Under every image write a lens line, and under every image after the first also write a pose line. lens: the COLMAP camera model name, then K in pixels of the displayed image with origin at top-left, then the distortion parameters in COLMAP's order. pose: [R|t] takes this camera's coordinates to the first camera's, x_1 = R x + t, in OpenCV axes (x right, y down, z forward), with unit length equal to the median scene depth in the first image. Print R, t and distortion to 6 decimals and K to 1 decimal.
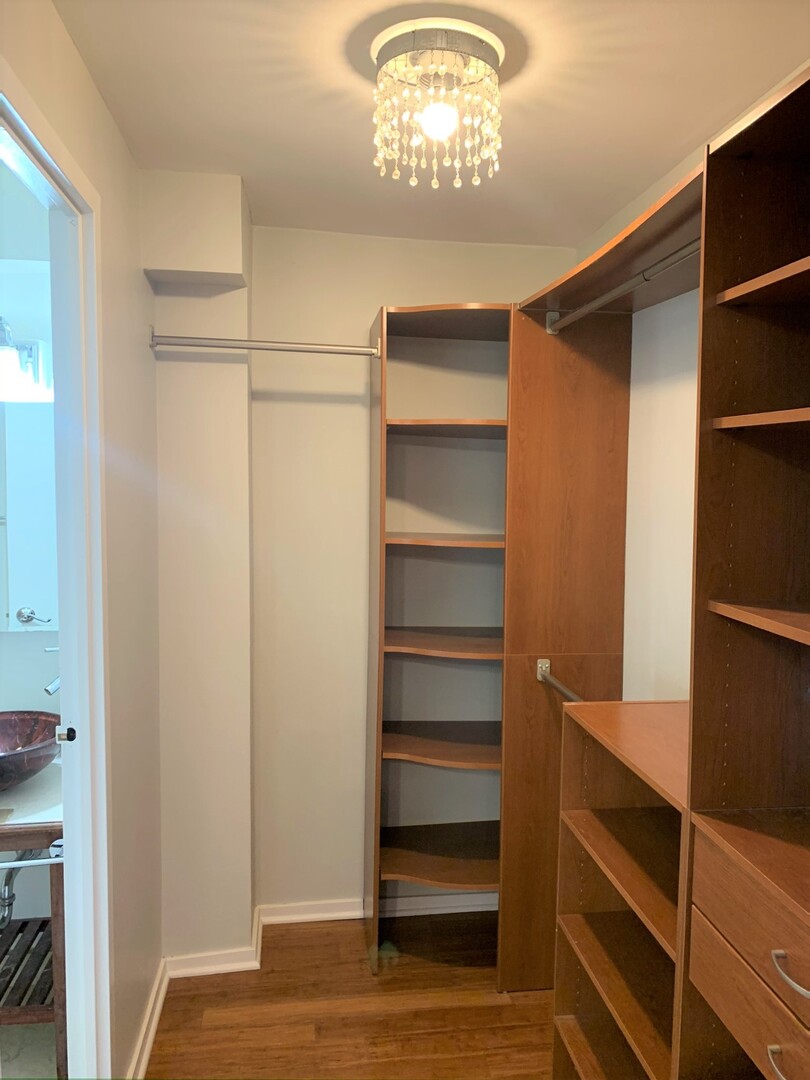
lens RADIAL K [[812.9, 0, 405.0], [0, 812.9, 540.0], [0, 0, 1]] dist [-0.009008, -0.004820]
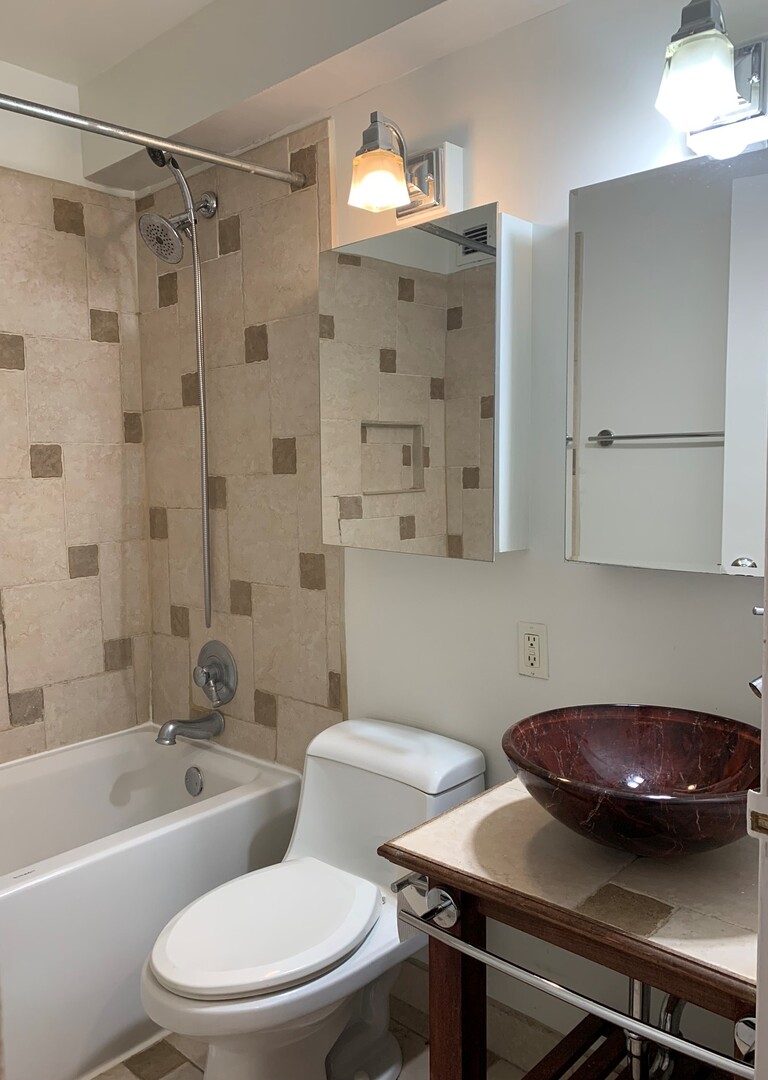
lens RADIAL K [[833.6, 0, 384.0], [0, 833.6, 540.0], [0, 0, 1]] dist [0.026769, 0.000393]
pose [[0.644451, 0.047348, -0.763179, -0.179179], [-0.030144, 0.998878, 0.036517, 0.074699], [0.764052, -0.000528, 0.645155, 0.451358]]
